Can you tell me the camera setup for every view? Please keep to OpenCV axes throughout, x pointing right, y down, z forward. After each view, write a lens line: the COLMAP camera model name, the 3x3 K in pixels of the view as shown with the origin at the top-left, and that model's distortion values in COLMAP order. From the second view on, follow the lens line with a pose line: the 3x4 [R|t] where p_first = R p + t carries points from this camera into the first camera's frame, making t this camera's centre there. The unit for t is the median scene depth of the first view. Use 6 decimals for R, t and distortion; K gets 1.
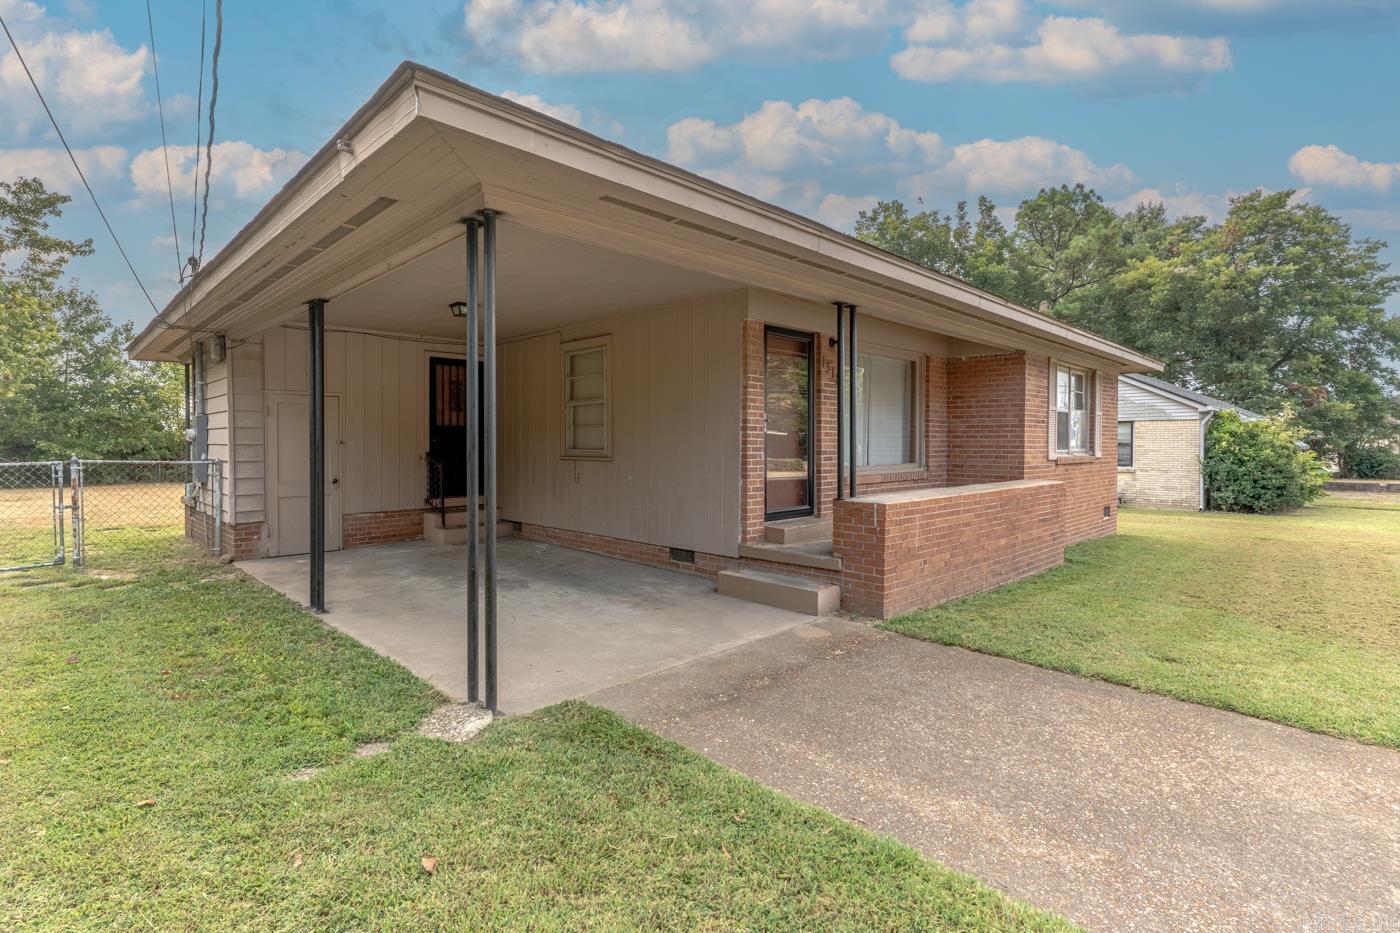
lens RADIAL K [[677.2, 0, 704.0], [0, 677.2, 463.0], [0, 0, 1]] dist [0.001741, 0.000345]
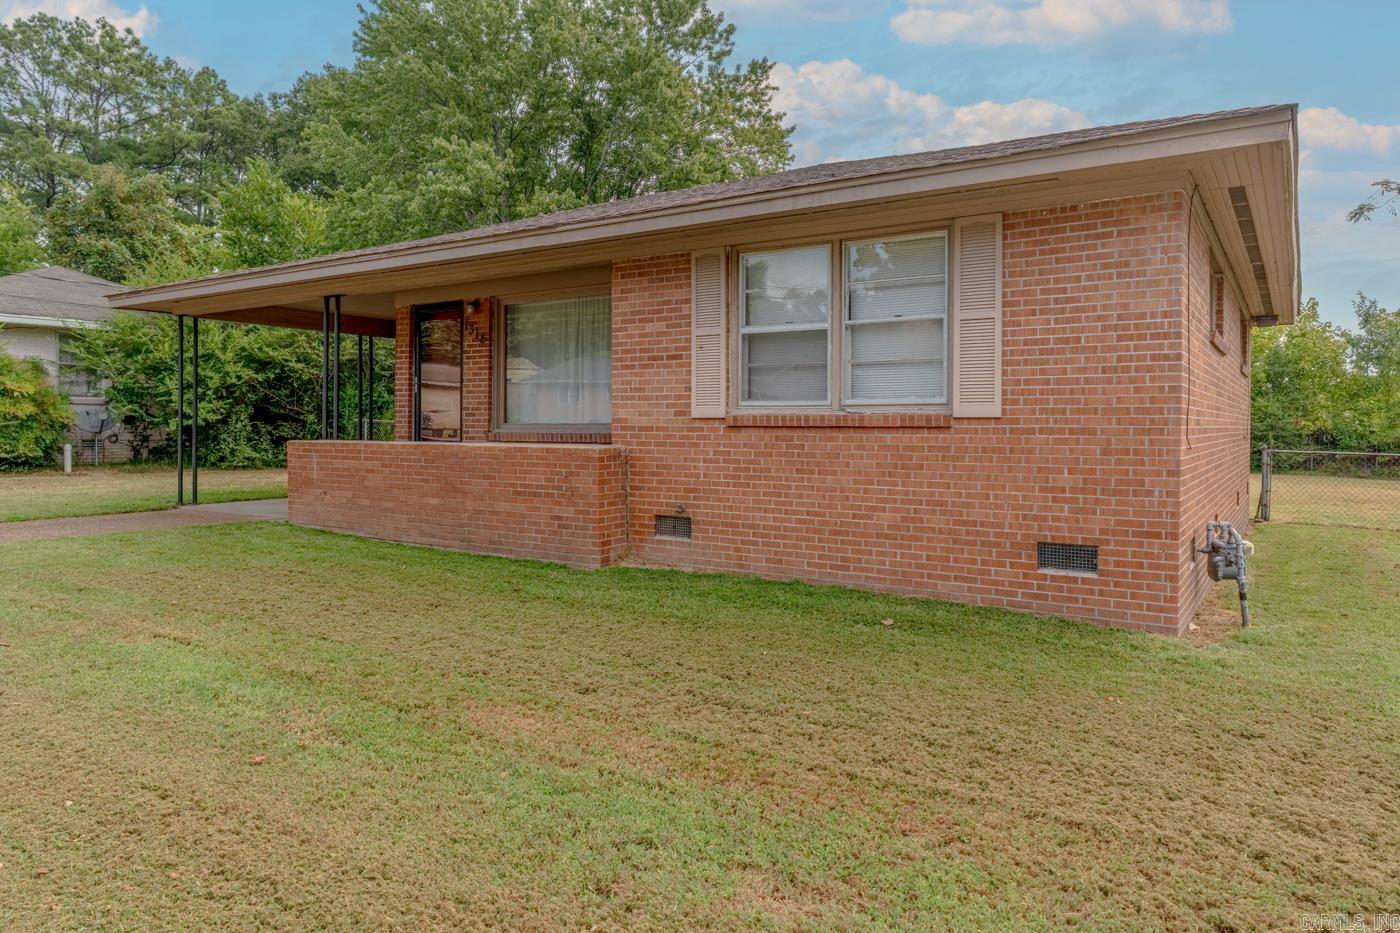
lens RADIAL K [[943.2, 0, 706.3], [0, 943.2, 429.3], [0, 0, 1]] dist [0.000856, 0.006055]
pose [[0.182860, 0.002782, -0.983135, 0.816939], [-0.030859, 0.999520, -0.002912, 0.004755], [0.982655, 0.030871, 0.182858, 0.521202]]
